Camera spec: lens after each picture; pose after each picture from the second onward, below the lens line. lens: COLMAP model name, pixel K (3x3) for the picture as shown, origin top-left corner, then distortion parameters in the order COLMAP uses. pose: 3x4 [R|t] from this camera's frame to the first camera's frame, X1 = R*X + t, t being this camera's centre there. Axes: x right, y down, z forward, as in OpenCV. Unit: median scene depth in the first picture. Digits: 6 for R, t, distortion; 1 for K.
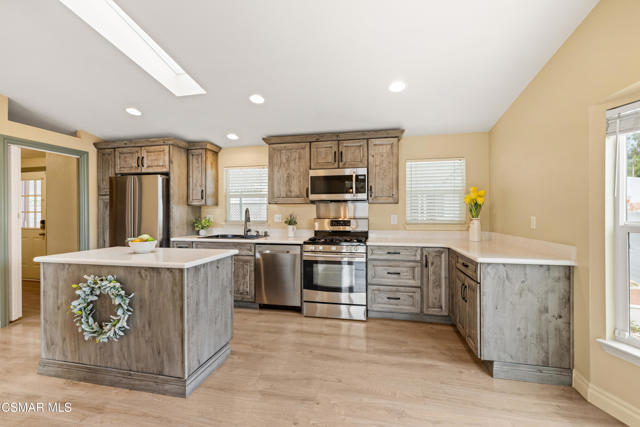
lens RADIAL K [[273.7, 0, 320.7], [0, 273.7, 213.4], [0, 0, 1]] dist [0.001731, -0.000338]
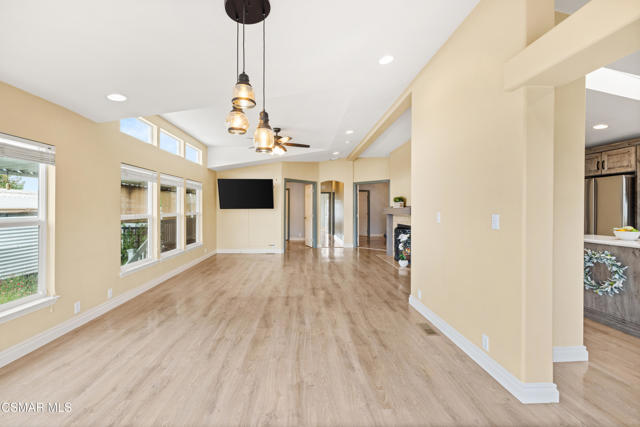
lens RADIAL K [[273.7, 0, 322.2], [0, 273.7, 209.7], [0, 0, 1]] dist [0.001731, -0.000338]
pose [[0.298083, 0.001429, -0.954539, 0.112482], [-0.003310, 0.999994, 0.000463, 0.003472], [0.954534, 0.003022, 0.298086, -0.531217]]
